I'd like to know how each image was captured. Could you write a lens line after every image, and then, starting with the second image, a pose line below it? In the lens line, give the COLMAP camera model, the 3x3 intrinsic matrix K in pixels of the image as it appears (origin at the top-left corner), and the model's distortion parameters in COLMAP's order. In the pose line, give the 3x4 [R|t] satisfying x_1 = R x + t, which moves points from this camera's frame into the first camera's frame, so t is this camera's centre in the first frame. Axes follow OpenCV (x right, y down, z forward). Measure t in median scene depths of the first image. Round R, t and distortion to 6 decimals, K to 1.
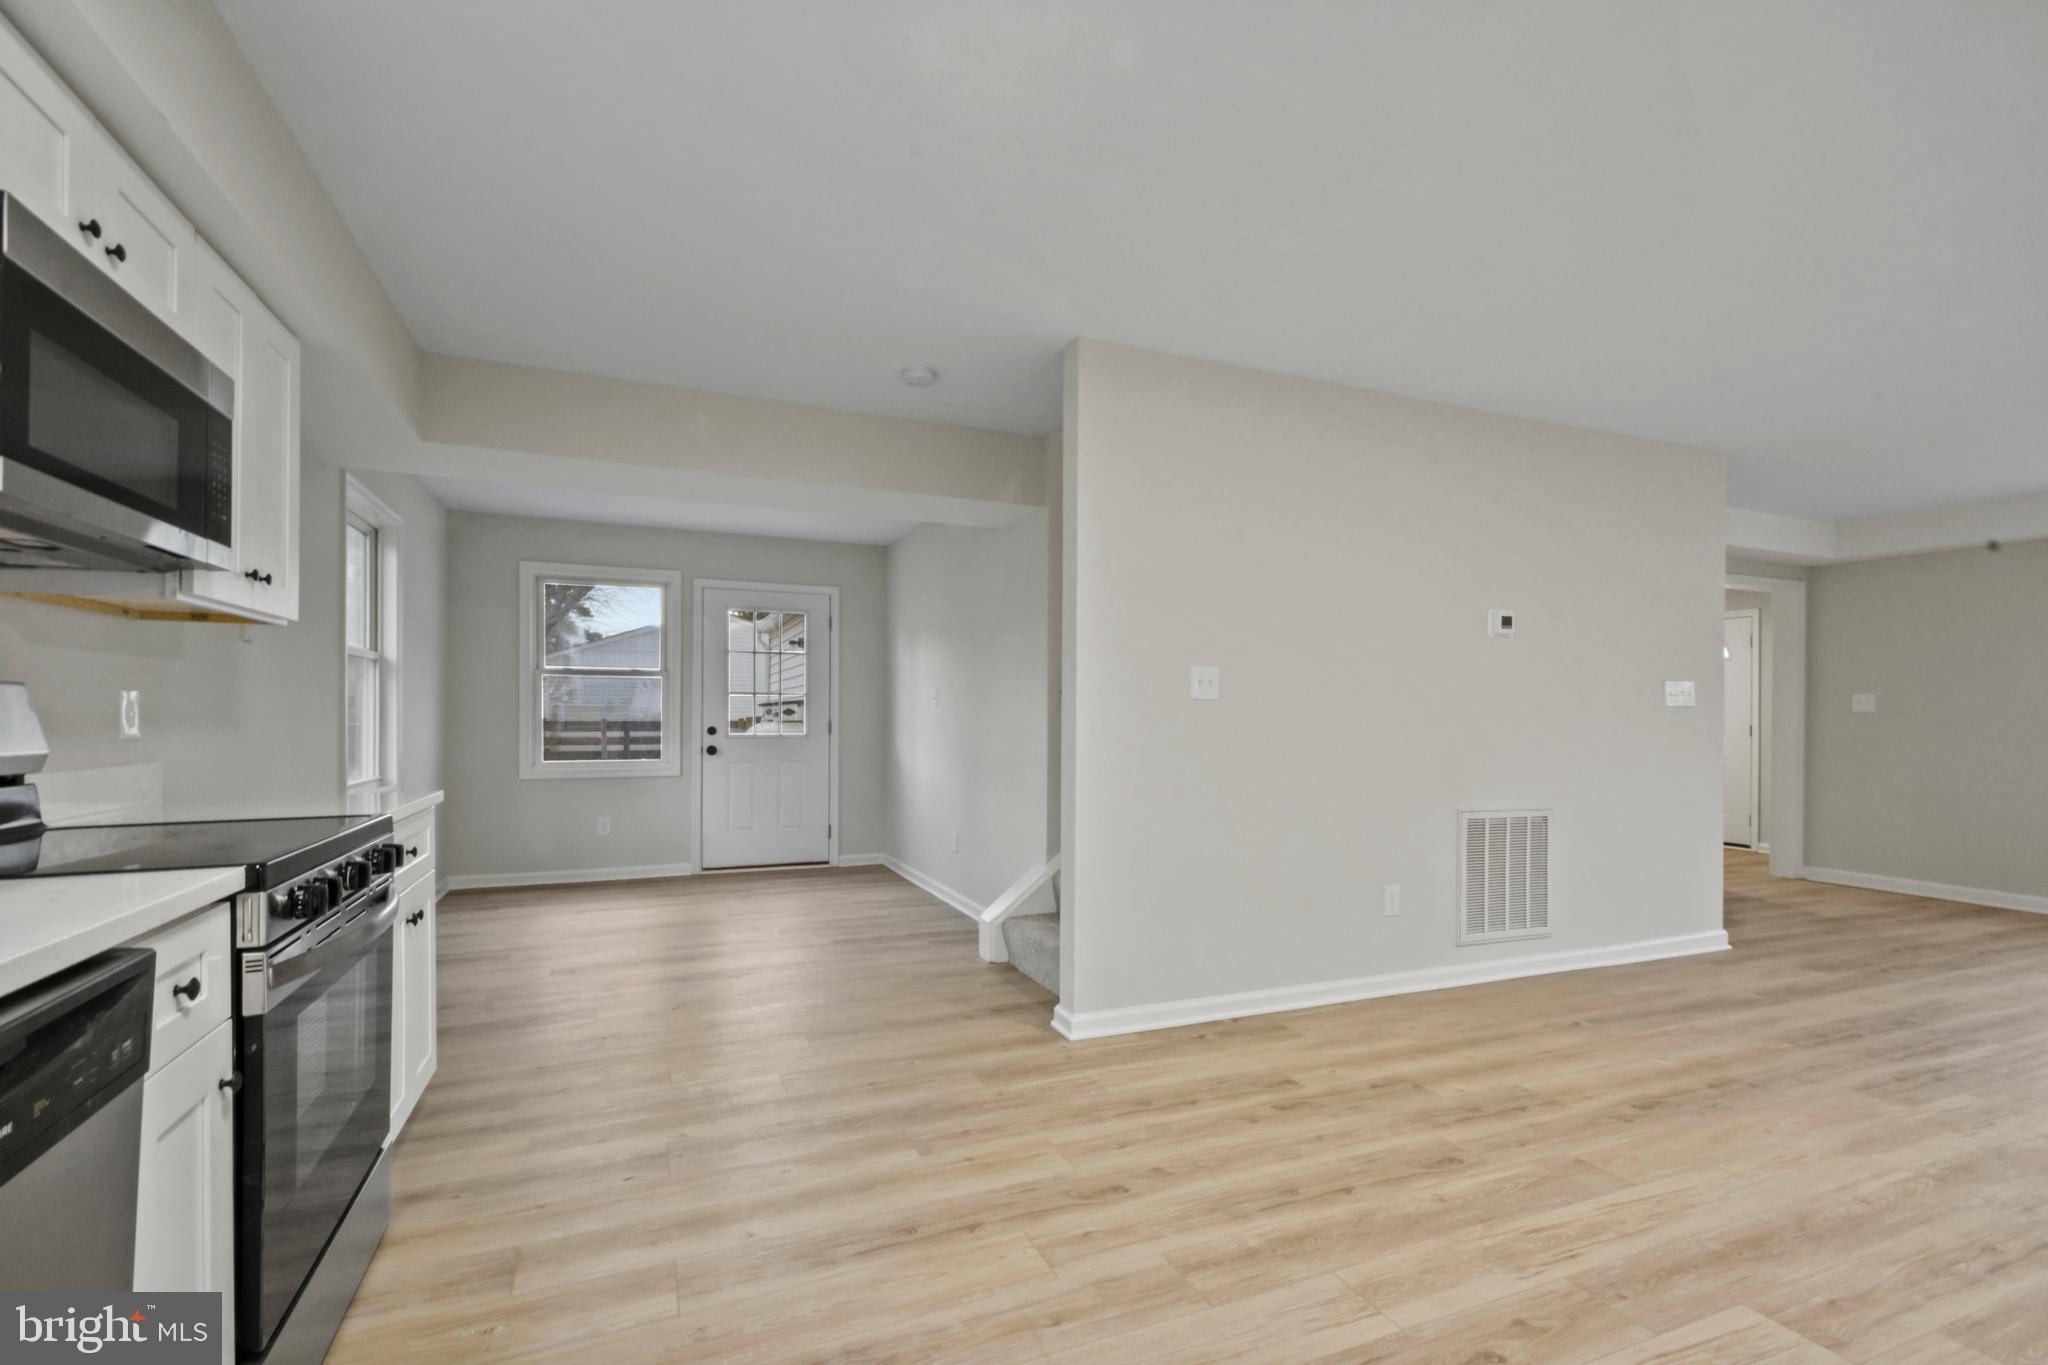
lens RADIAL K [[905.4, 0, 1023.0], [0, 905.4, 713.0], [0, 0, 1]] dist [0.026478, -0.006546]
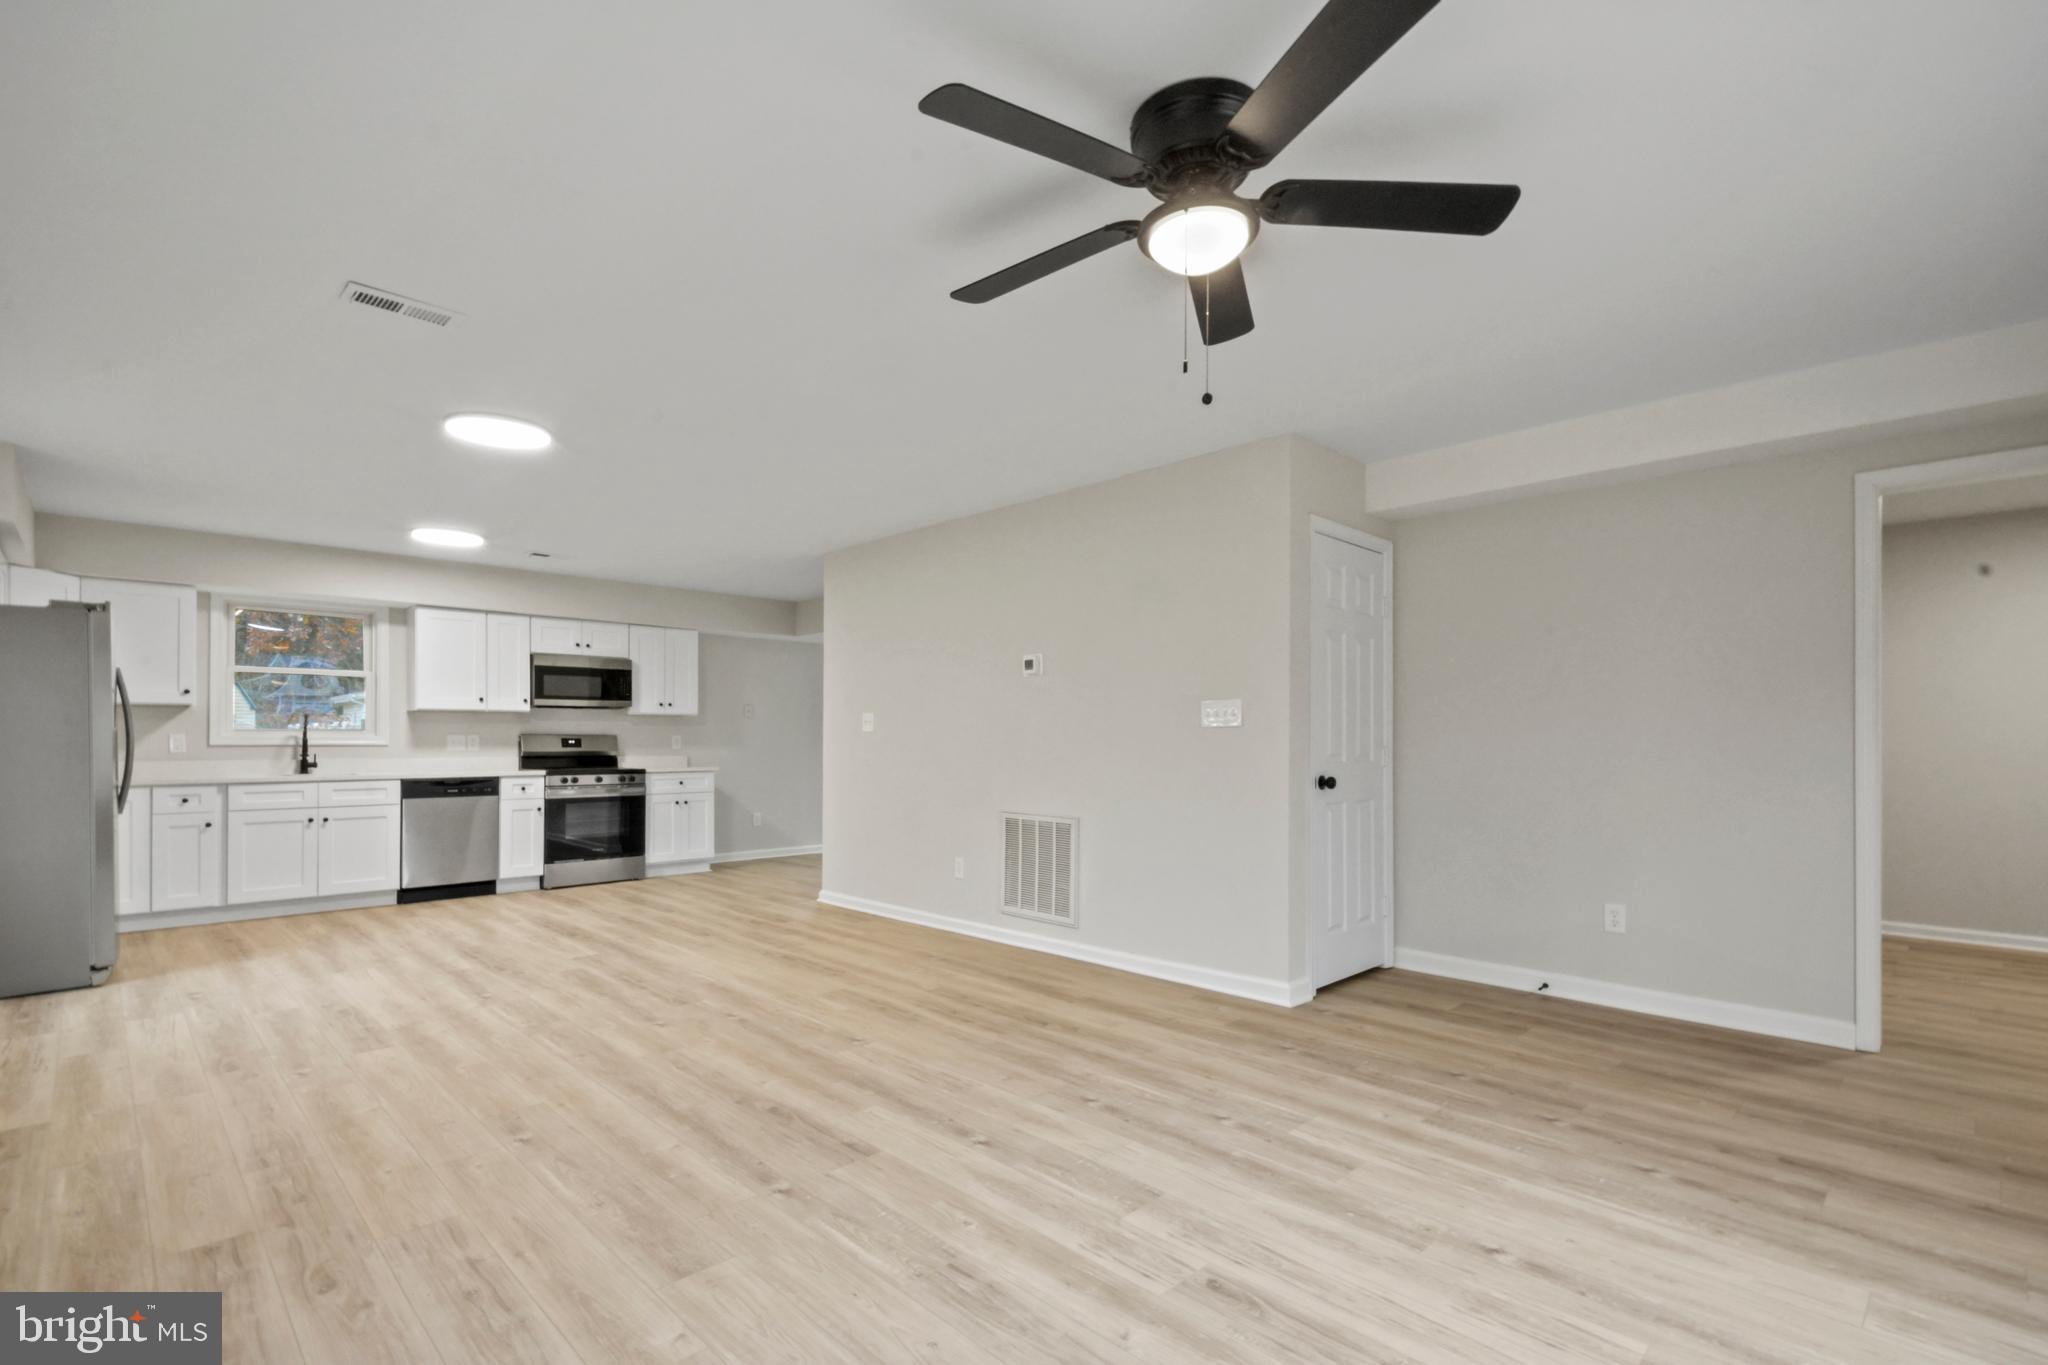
lens RADIAL K [[929.9, 0, 1018.0], [0, 929.9, 736.9], [0, 0, 1]] dist [0.009027, -0.004150]
pose [[0.366339, -0.018603, -0.930295, 2.275273], [-0.002654, 0.999775, -0.021037, 0.036496], [0.930478, 0.010175, 0.366207, 0.683387]]
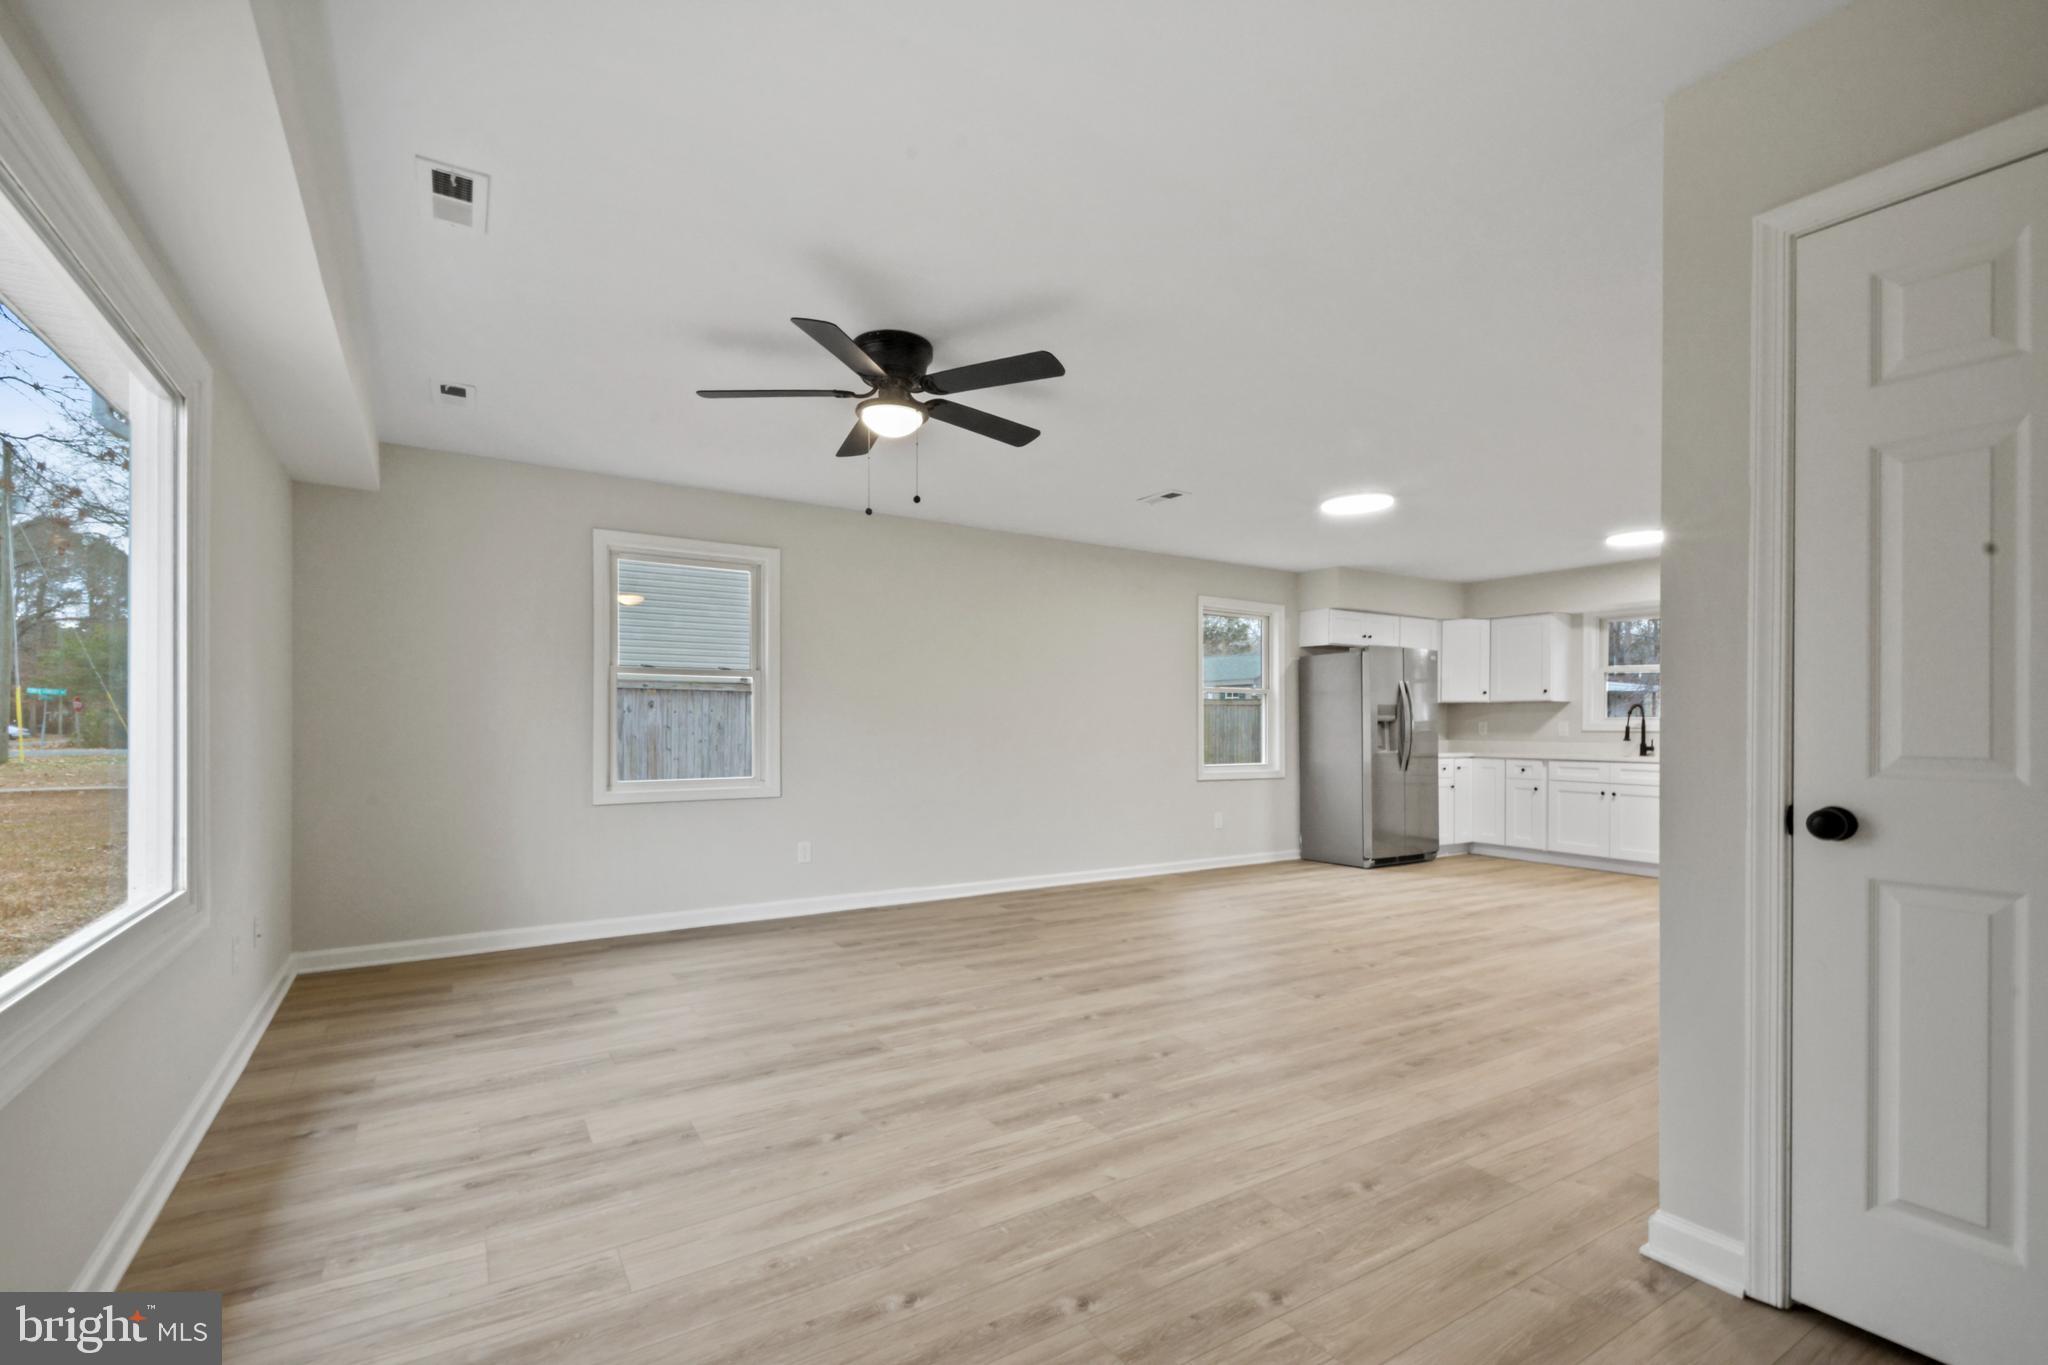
lens RADIAL K [[905.4, 0, 999.9], [0, 905.4, 729.7], [0, 0, 1]] dist [0.026478, -0.006546]
pose [[-0.987427, -0.018384, -0.157000, 1.747996], [-0.020562, 0.999713, 0.012262, 0.016449], [0.156730, 0.015336, -0.987522, 2.104275]]
